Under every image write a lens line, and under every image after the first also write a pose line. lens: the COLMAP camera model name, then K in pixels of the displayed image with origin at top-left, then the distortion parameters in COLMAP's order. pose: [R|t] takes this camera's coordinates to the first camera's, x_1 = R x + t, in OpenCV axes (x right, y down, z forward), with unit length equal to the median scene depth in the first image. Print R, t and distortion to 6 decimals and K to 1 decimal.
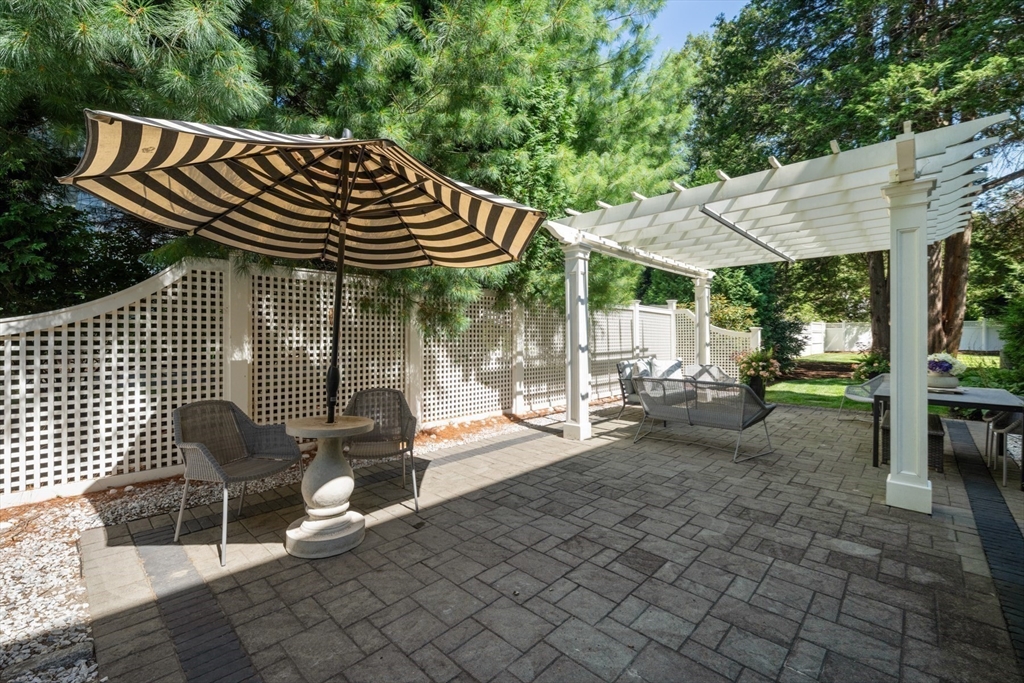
lens RADIAL K [[433.1, 0, 511.7], [0, 433.1, 338.3], [0, 0, 1]] dist [-0.003641, -0.000268]
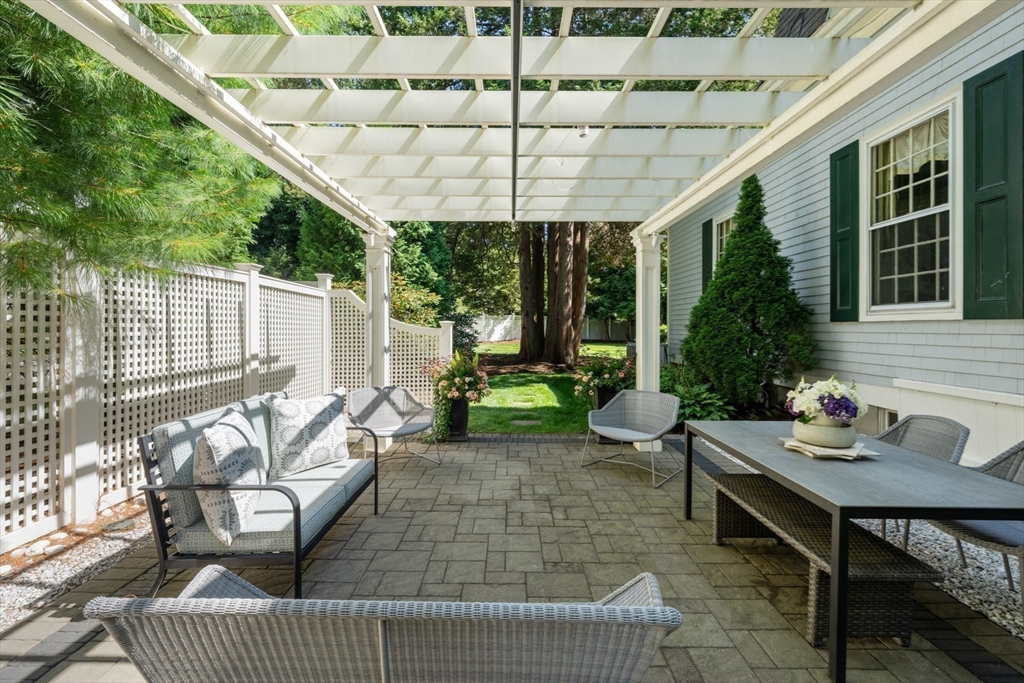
lens RADIAL K [[433.1, 0, 513.7], [0, 433.1, 327.7], [0, 0, 1]] dist [-0.003641, -0.000268]
pose [[0.721767, 0.005455, 0.692114, 0.158239], [-0.006303, 0.999979, -0.001308, -0.014466], [-0.692107, -0.003418, 0.721787, 0.421505]]
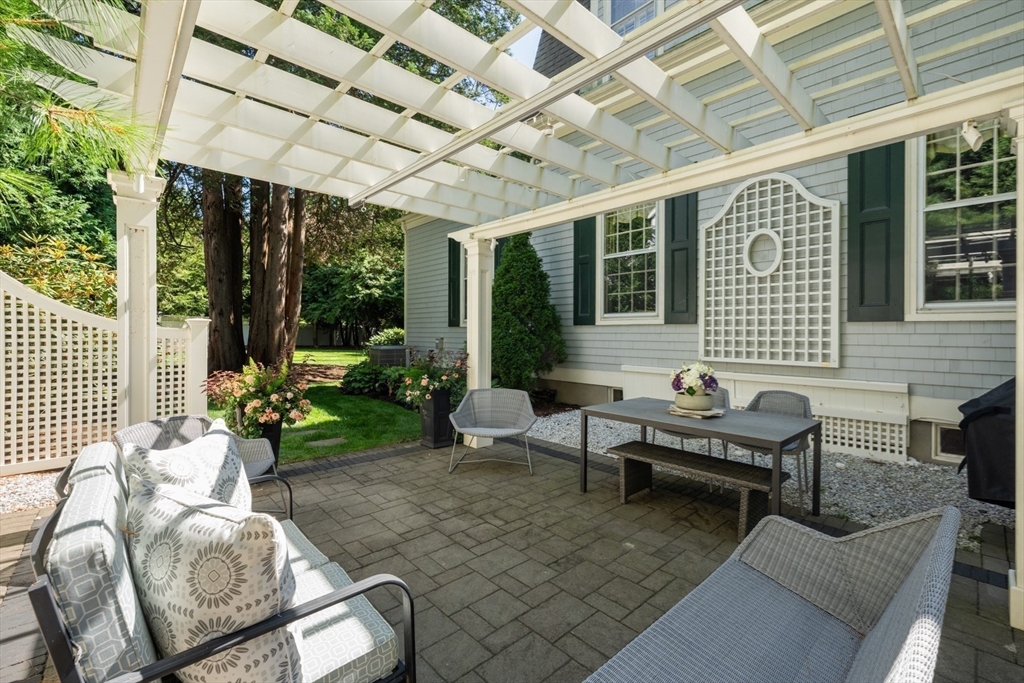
lens RADIAL K [[433.1, 0, 517.7], [0, 433.1, 335.8], [0, 0, 1]] dist [-0.003641, -0.000268]
pose [[0.062505, -0.002663, 0.998041, 0.095694], [-0.004336, 0.999986, 0.002939, -0.008597], [-0.998035, -0.004512, 0.062492, 0.609310]]
